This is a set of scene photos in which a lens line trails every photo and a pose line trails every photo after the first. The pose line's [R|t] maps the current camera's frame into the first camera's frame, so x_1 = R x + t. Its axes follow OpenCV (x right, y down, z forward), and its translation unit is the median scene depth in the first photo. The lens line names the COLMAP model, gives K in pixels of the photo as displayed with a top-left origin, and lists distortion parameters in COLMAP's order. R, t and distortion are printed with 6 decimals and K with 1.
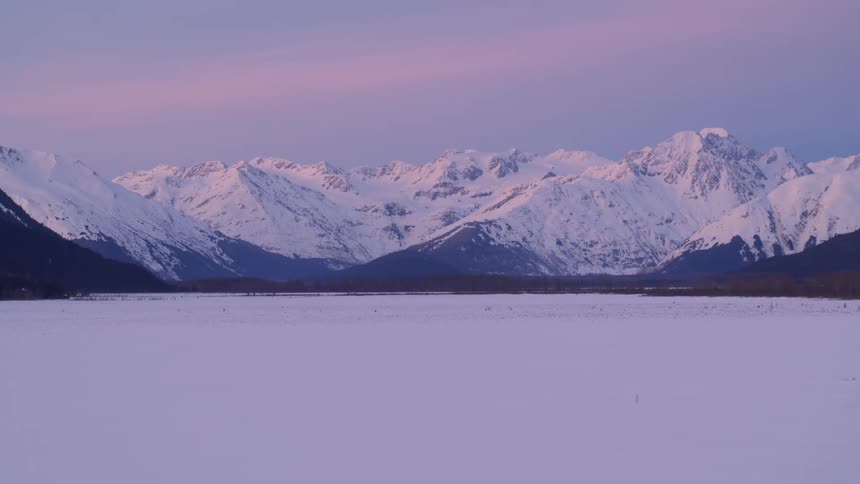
lens RADIAL K [[2159.6, 0, 429.6], [0, 2159.6, 244.2], [0, 0, 1]] dist [0.034305, 0.000000]
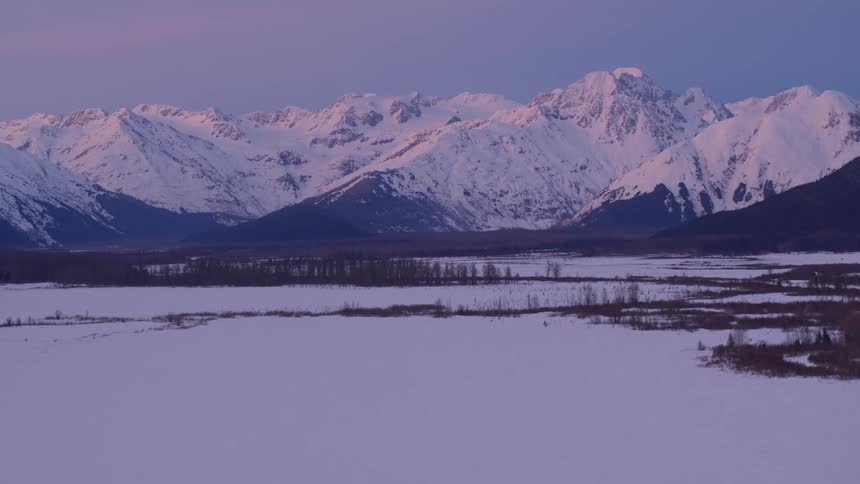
lens RADIAL K [[2159.6, 0, 424.4], [0, 2159.6, 244.5], [0, 0, 1]] dist [0.034305, 0.000000]
pose [[0.998968, -0.013763, 0.043282, 0.001316], [0.012644, 0.999581, 0.026022, -0.002731], [-0.043622, -0.025448, 0.998724, 0.069029]]
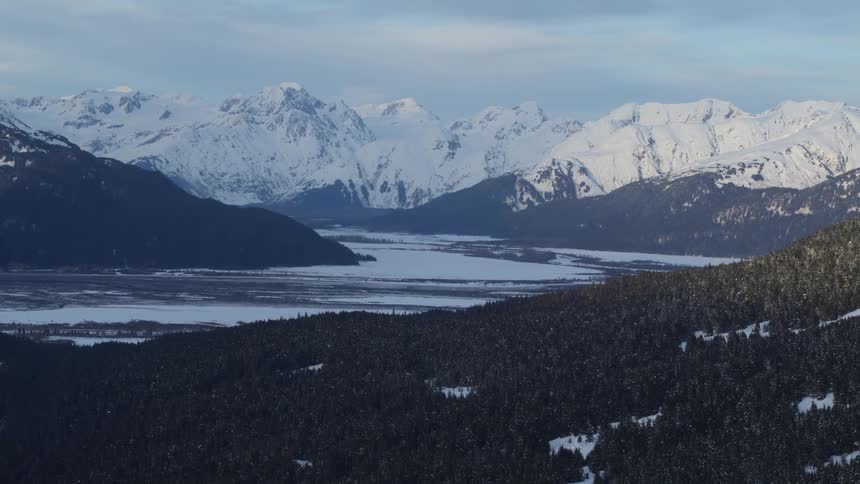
lens RADIAL K [[2604.9, 0, 456.2], [0, 2604.9, 231.8], [0, 0, 1]] dist [0.748638, 0.000000]
pose [[0.966333, 0.029705, 0.255575, -0.205067], [-0.042074, 0.998186, 0.043066, -0.041056], [-0.253833, -0.052369, 0.965829, -0.673529]]
